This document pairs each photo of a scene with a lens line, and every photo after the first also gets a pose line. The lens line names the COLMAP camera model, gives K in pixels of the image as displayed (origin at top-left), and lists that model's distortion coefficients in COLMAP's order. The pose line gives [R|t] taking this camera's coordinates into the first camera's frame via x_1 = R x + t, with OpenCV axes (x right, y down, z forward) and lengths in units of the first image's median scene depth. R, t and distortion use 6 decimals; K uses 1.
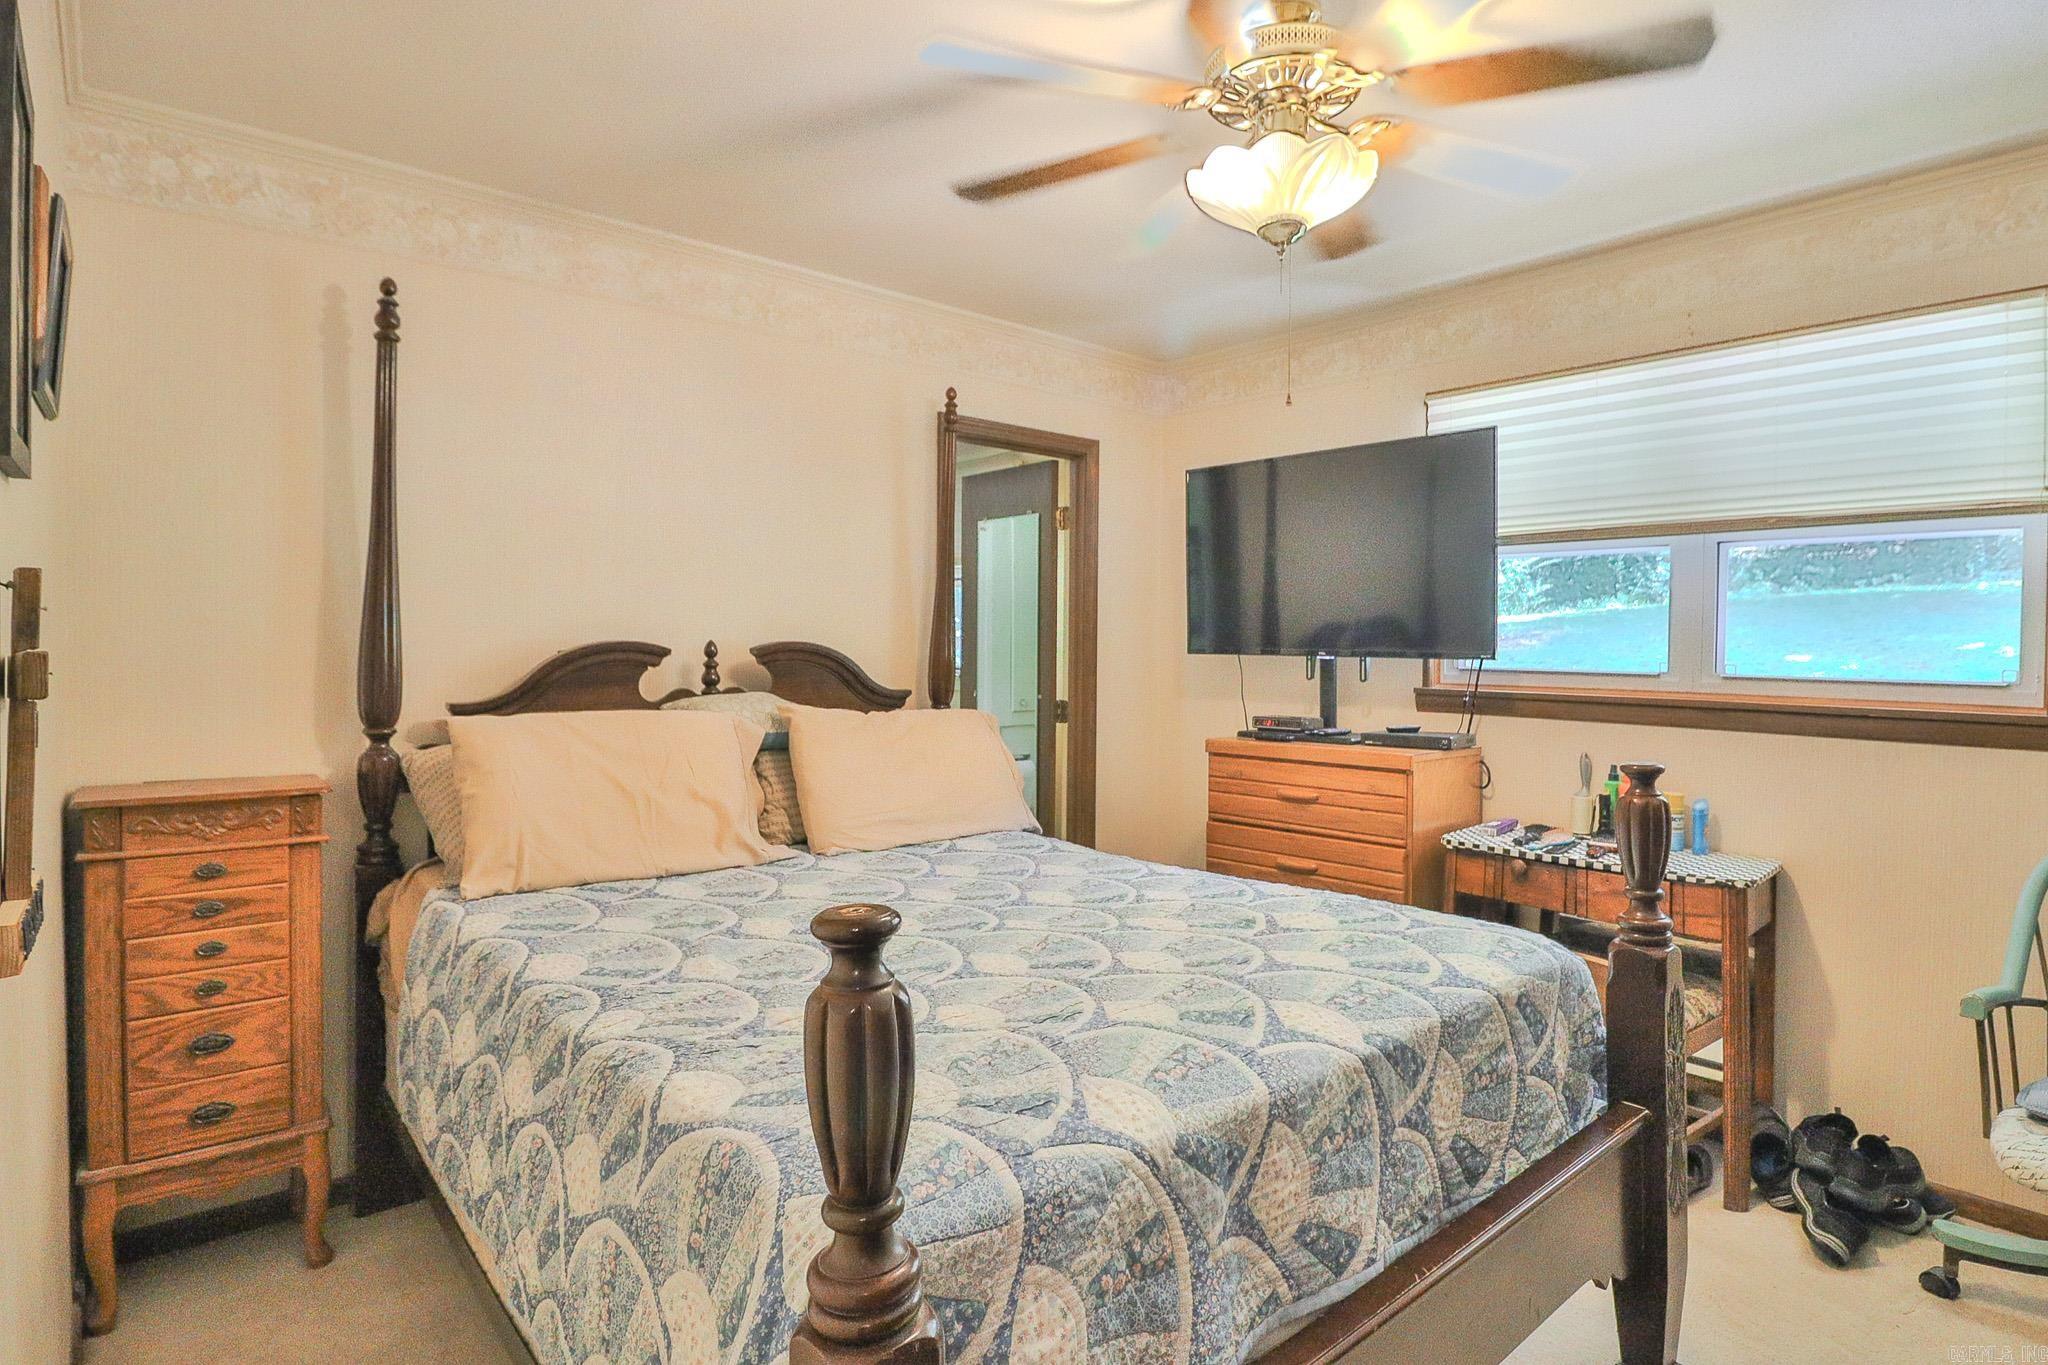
lens RADIAL K [[1056.6, 0, 1059.0], [0, 1056.6, 649.0], [0, 0, 1]] dist [-0.000634, -0.013339]
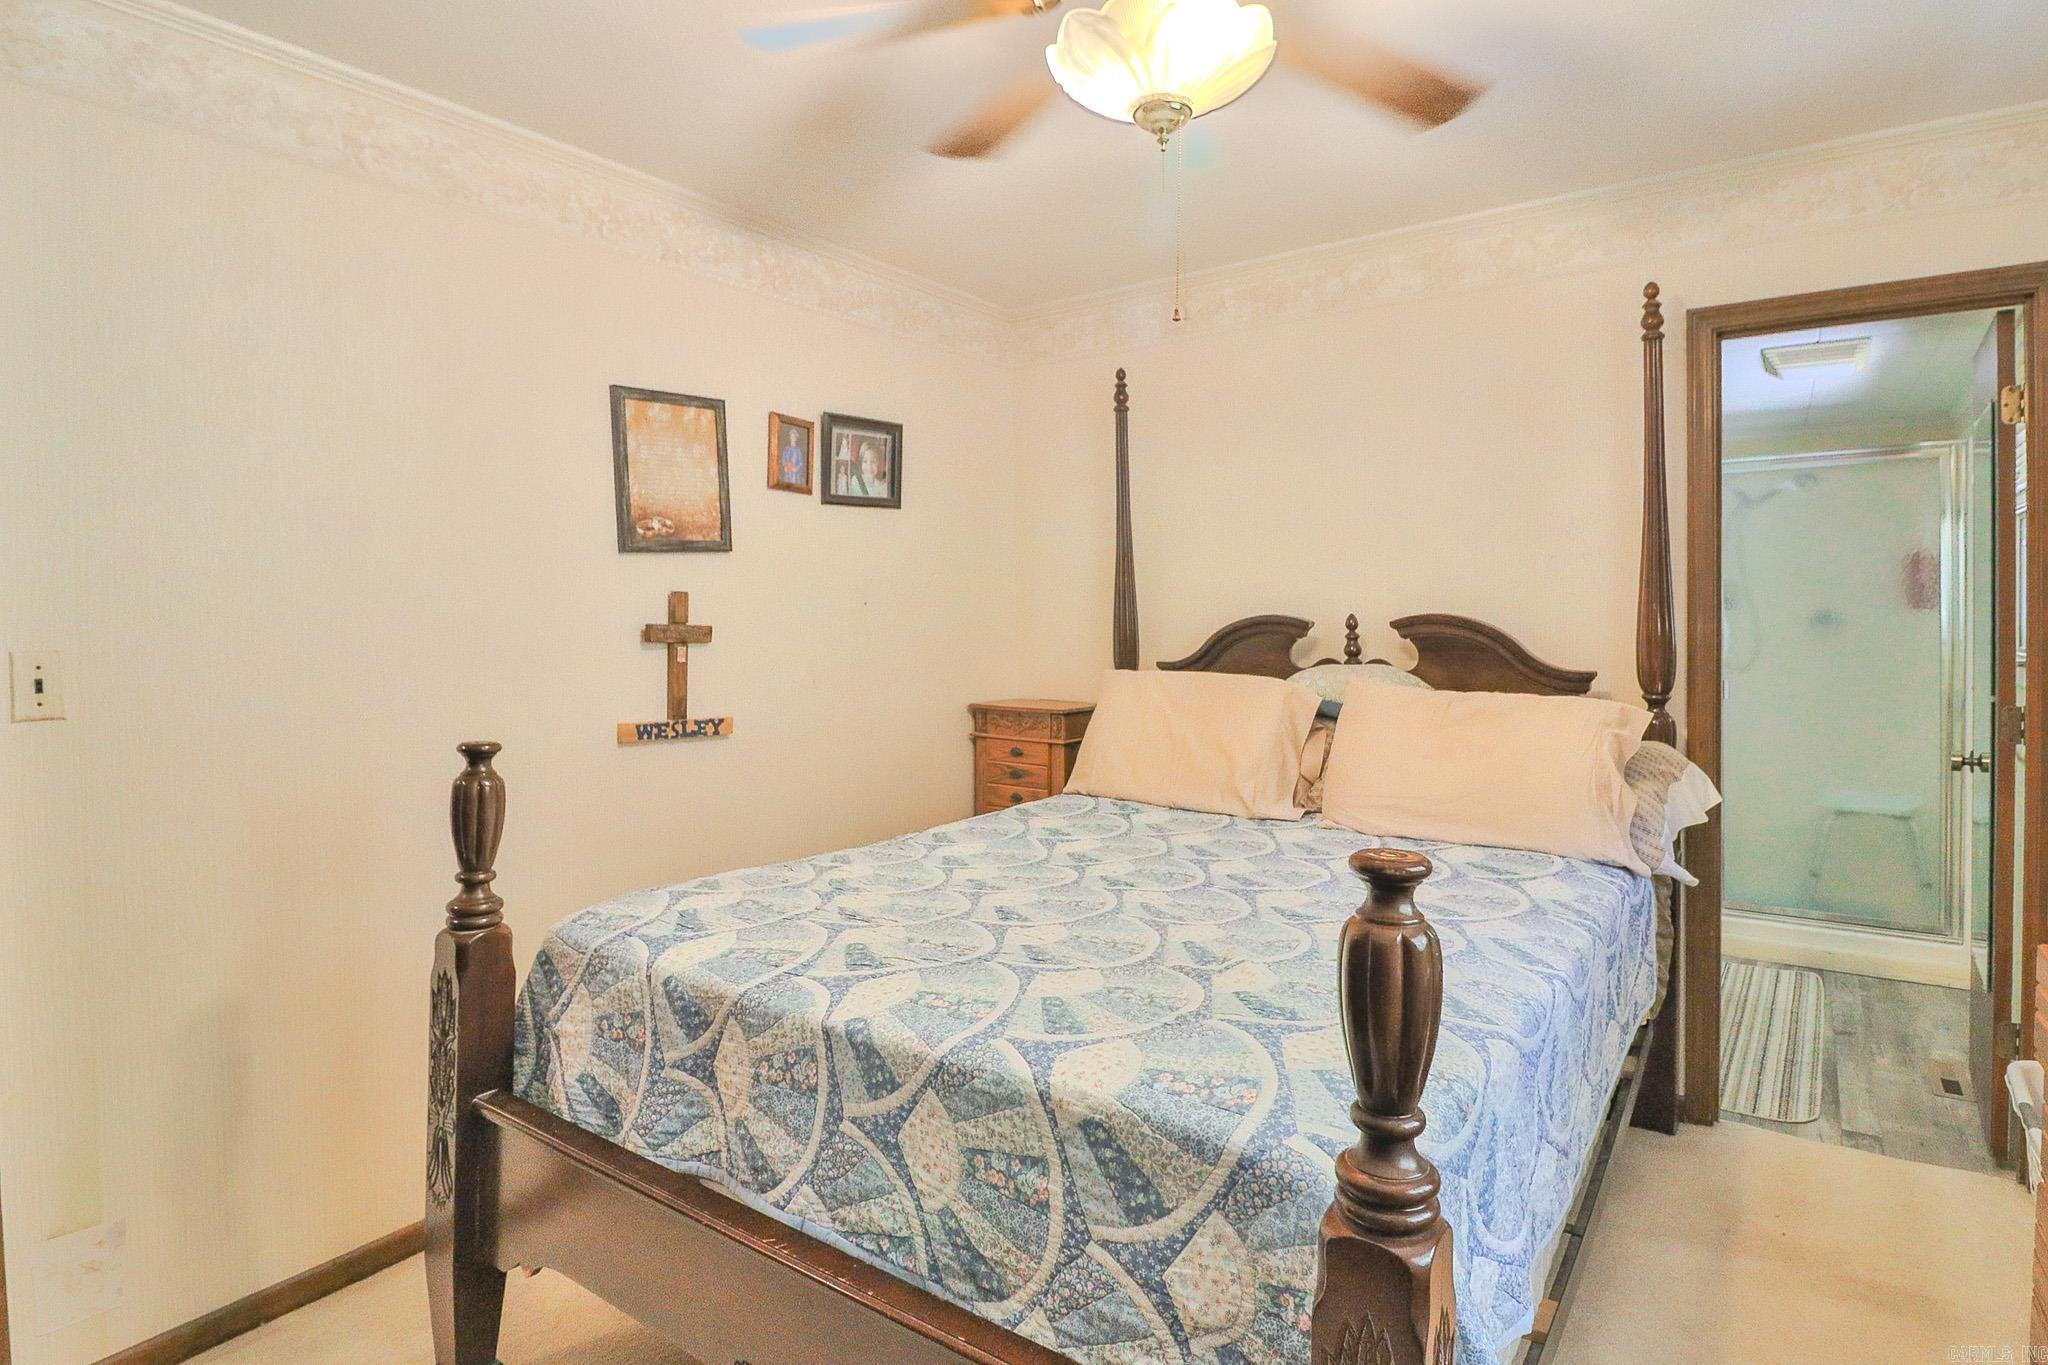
lens RADIAL K [[1033.2, 0, 1023.8], [0, 1033.2, 613.5], [0, 0, 1]] dist [-0.000097, -0.011919]
pose [[0.239331, -0.008455, -0.970901, 0.715167], [0.000718, 0.999963, -0.008531, 0.000243], [0.970938, 0.001345, 0.239328, 0.522247]]
